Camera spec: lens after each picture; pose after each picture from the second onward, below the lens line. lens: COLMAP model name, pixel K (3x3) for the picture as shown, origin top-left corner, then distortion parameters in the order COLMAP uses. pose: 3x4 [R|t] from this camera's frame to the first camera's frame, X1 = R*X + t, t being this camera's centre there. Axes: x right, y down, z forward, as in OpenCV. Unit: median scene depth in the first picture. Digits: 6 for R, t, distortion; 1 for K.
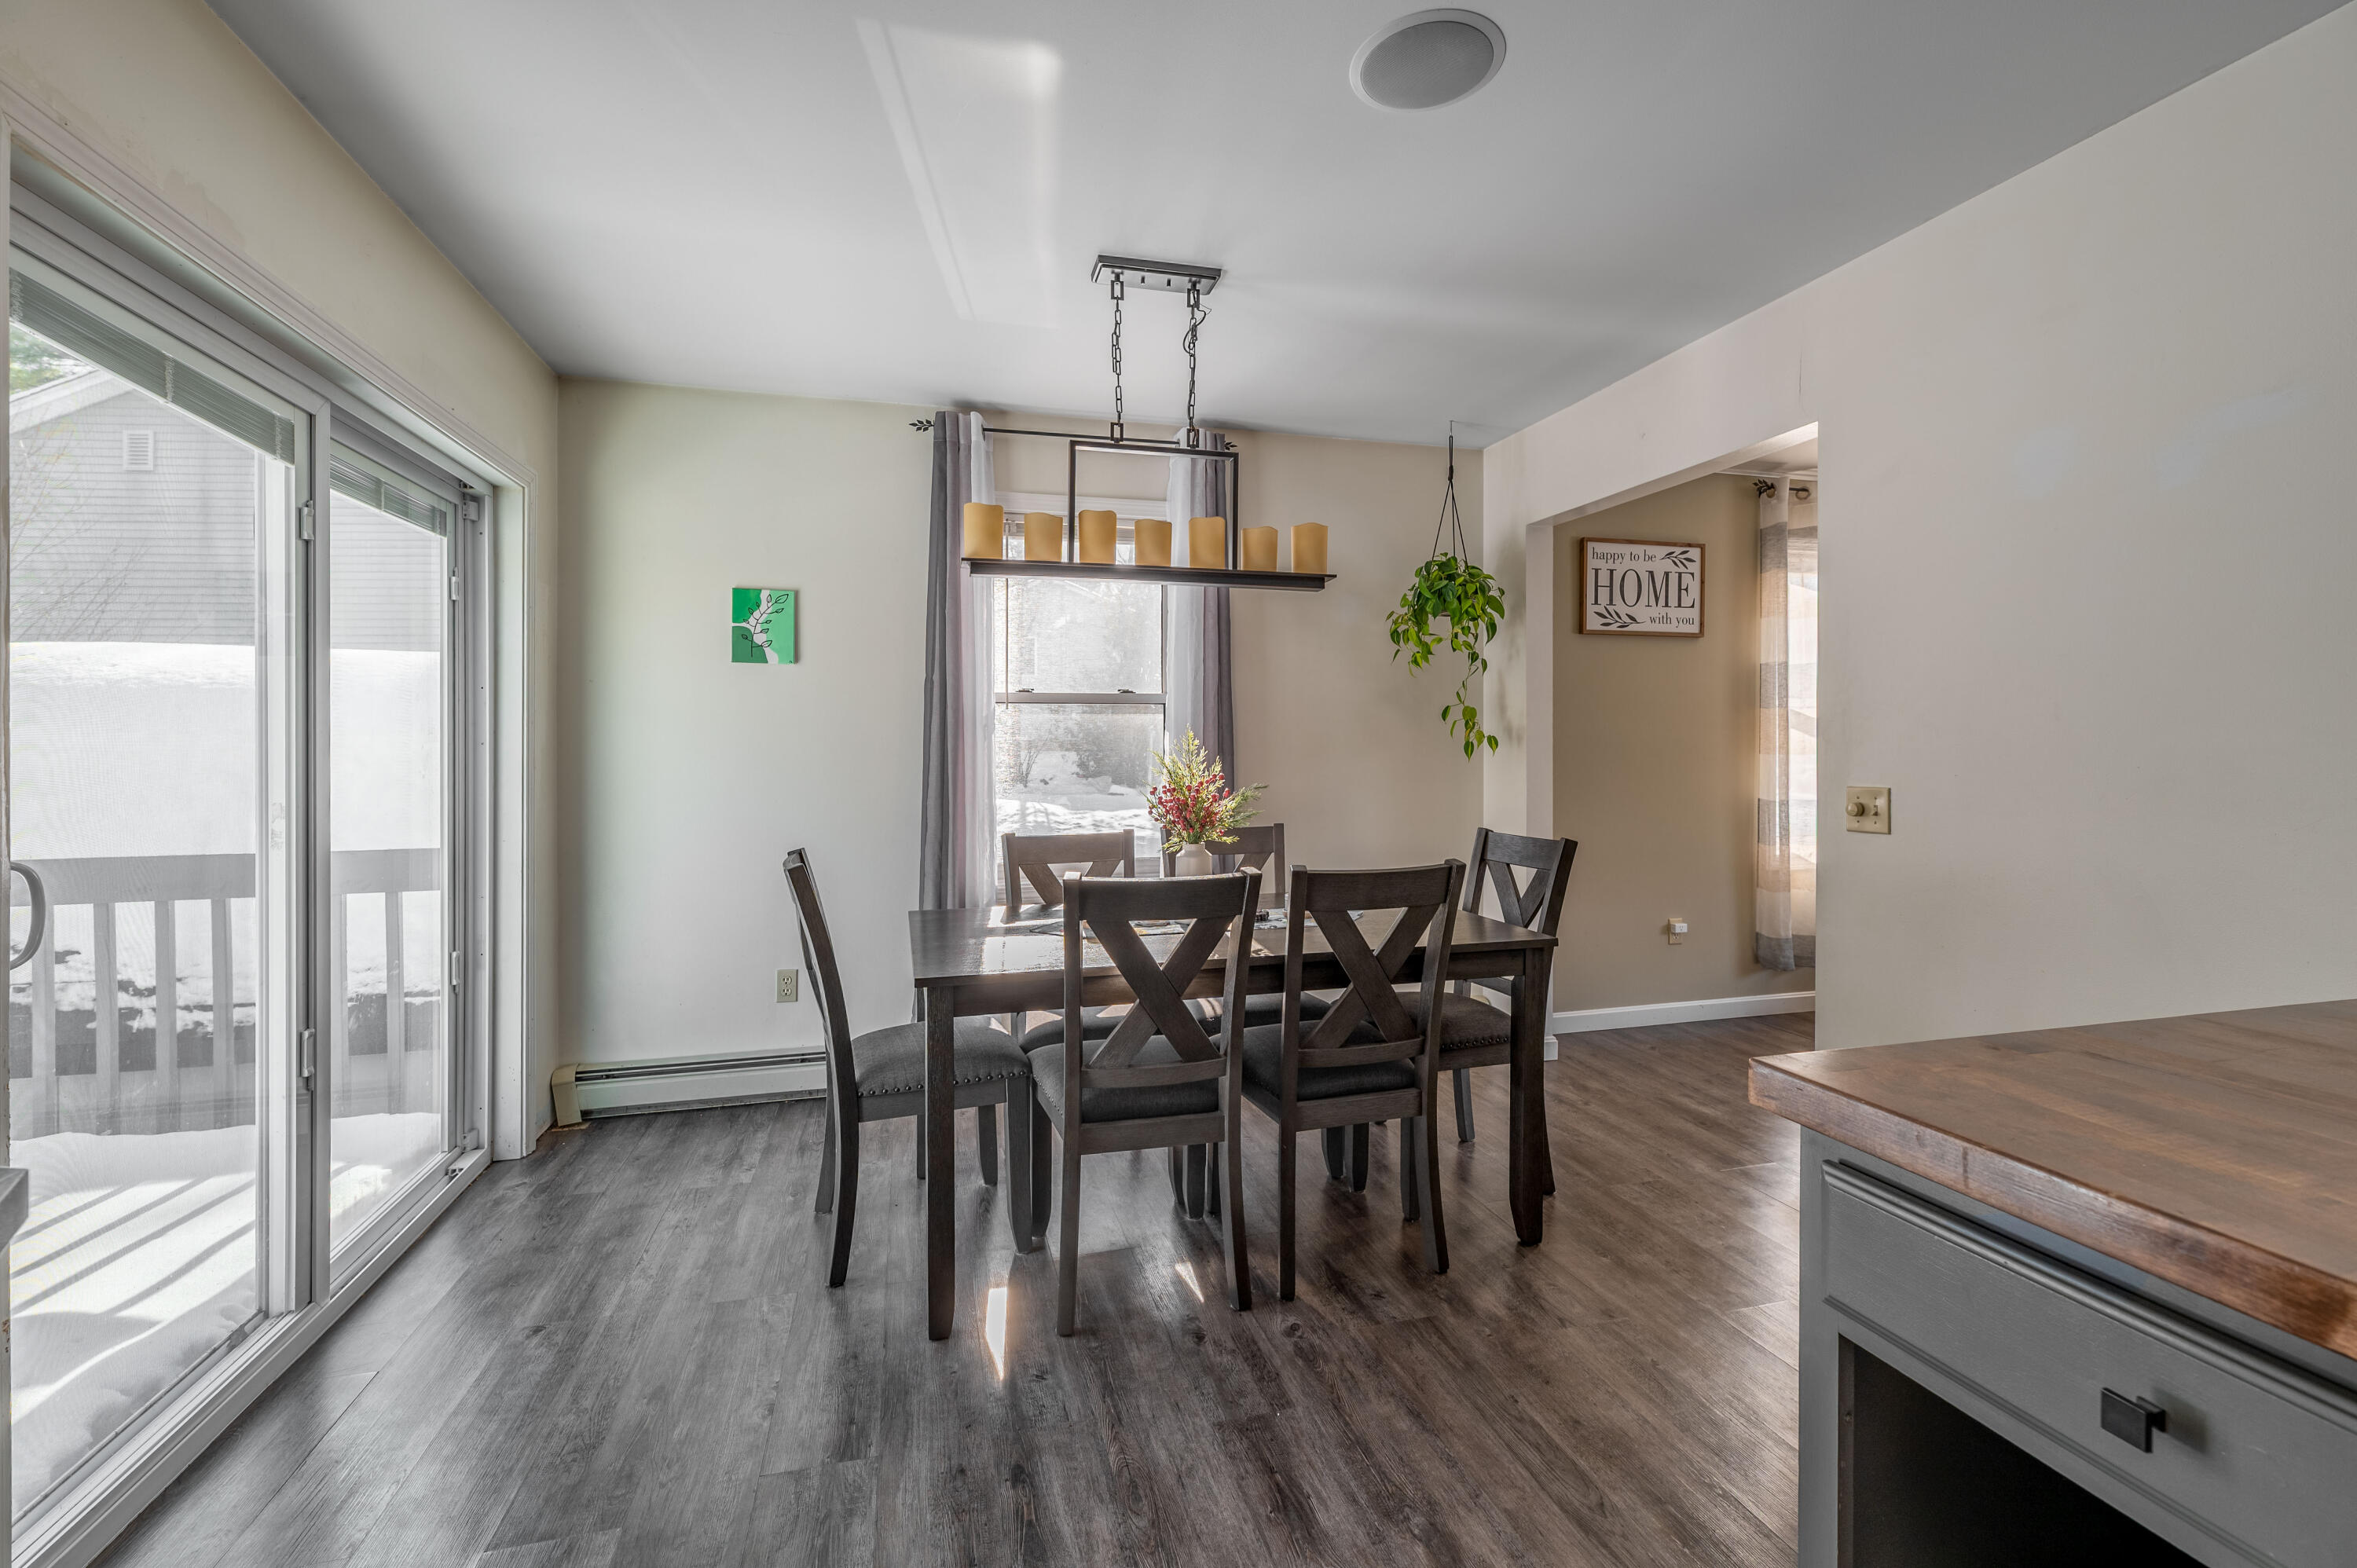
lens RADIAL K [[1109.7, 0, 1178.5], [0, 1109.7, 784.0], [0, 0, 1]] dist [0.001493, 0.000362]
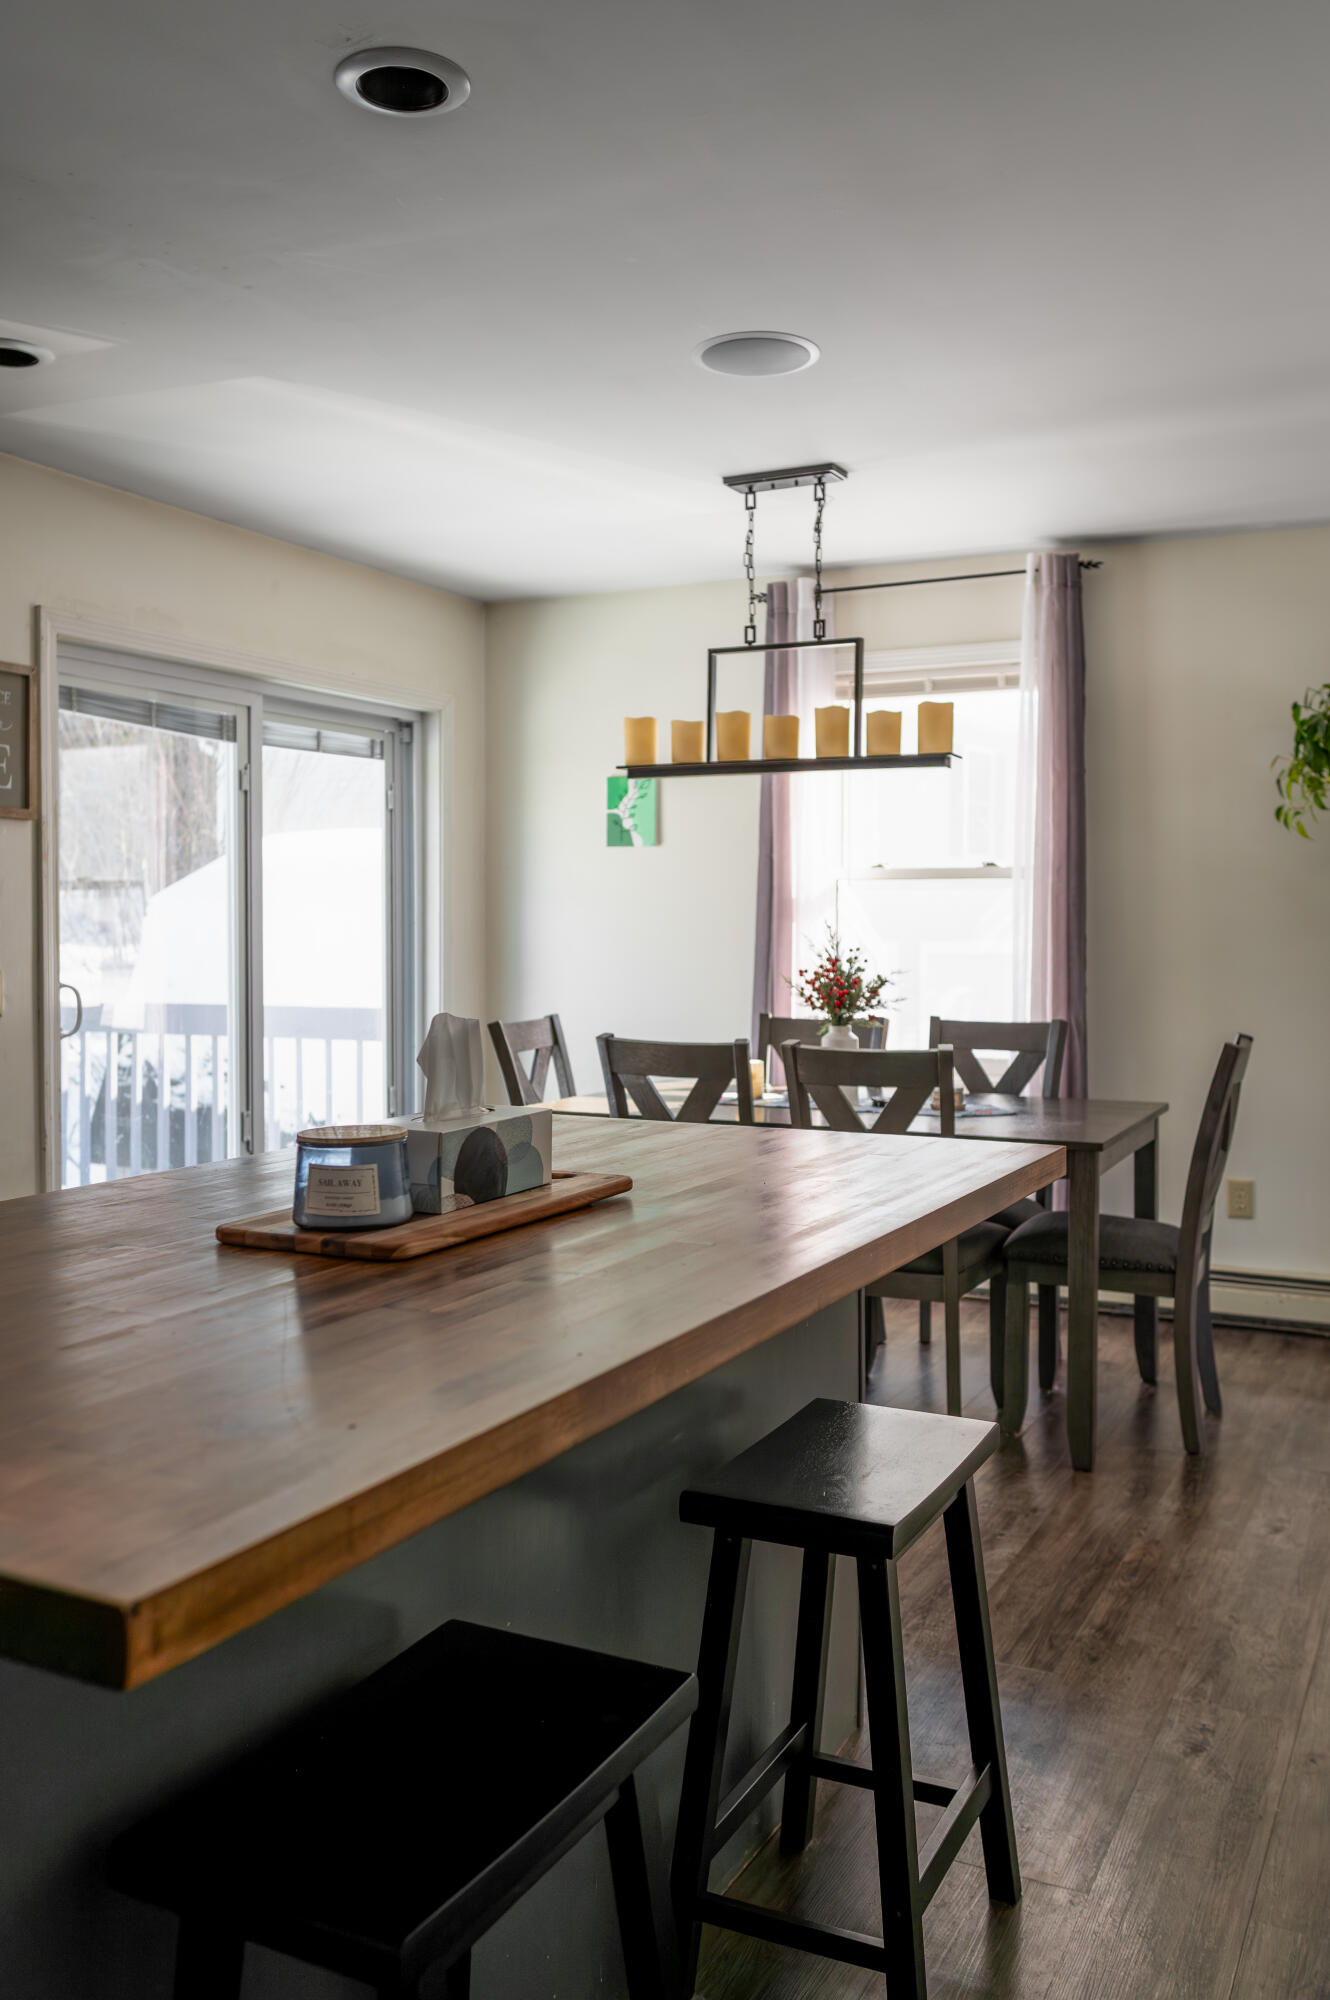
lens RADIAL K [[1636.4, 0, 665.0], [0, 1636.4, 1000.0], [0, 0, 1]] dist [0.001435, 0.001002]
pose [[0.751412, 0.032342, -0.659041, 0.887725], [-0.008389, 0.999186, 0.039470, -0.026965], [0.659781, -0.024129, 0.751071, -0.231500]]
